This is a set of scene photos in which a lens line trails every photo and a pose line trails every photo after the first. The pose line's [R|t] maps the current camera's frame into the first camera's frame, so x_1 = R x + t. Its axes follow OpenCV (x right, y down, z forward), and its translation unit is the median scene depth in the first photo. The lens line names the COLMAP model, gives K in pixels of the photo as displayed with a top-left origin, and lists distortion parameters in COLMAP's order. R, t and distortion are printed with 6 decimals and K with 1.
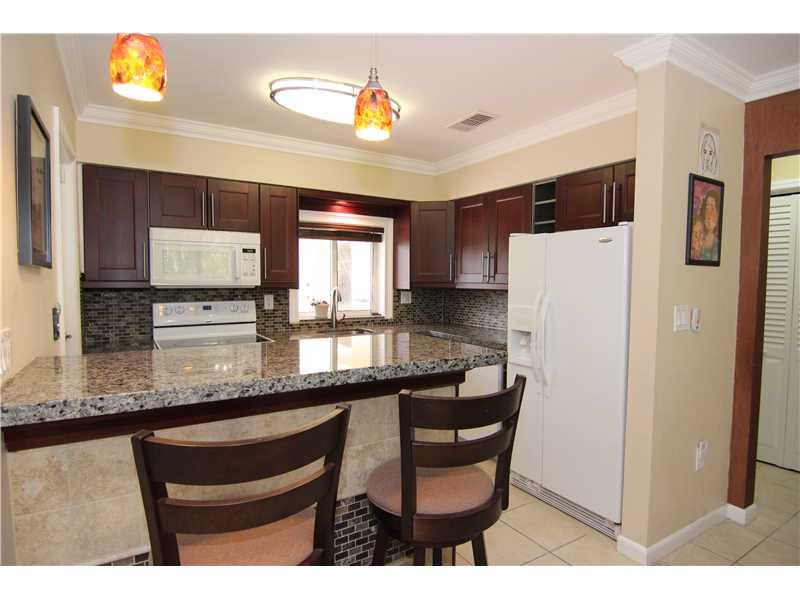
lens RADIAL K [[449.9, 0, 403.4], [0, 449.9, 302.6], [0, 0, 1]] dist [-0.021615, 0.000272]
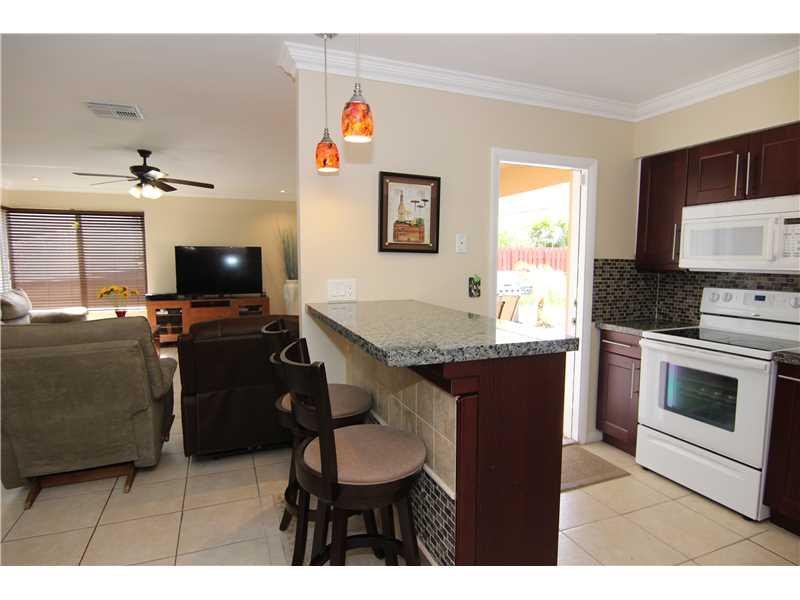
lens RADIAL K [[449.9, 0, 403.4], [0, 449.9, 302.6], [0, 0, 1]] dist [-0.021615, 0.000272]
pose [[-0.174397, 0.088098, -0.980726, 0.440222], [-0.056834, 0.993429, 0.099346, -0.022363], [0.983034, 0.073064, -0.168244, 0.508323]]
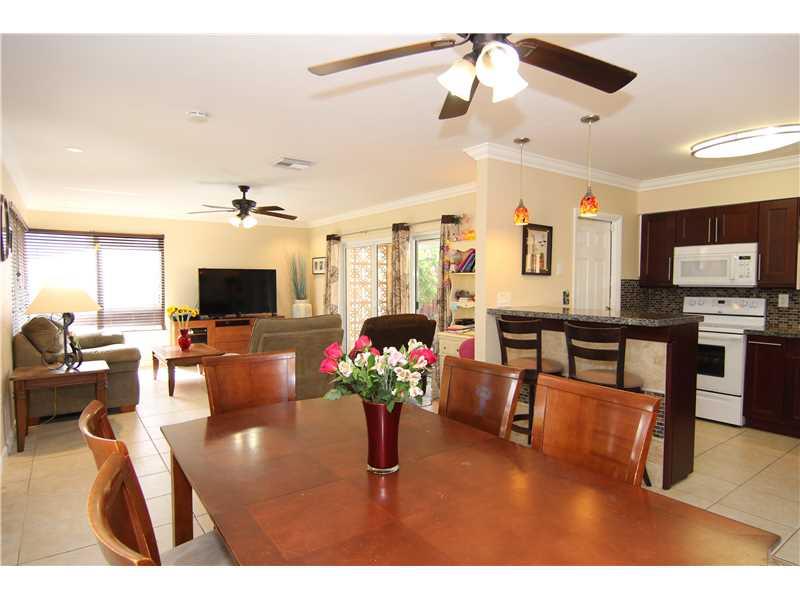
lens RADIAL K [[467.4, 0, 400.0], [0, 467.4, 300.0], [0, 0, 1]] dist [-0.023221, -0.000665]
pose [[0.068325, 0.032864, -0.997122, 0.865693], [-0.053584, 0.998136, 0.029226, 0.016635], [0.996223, 0.051433, 0.069959, -0.051344]]
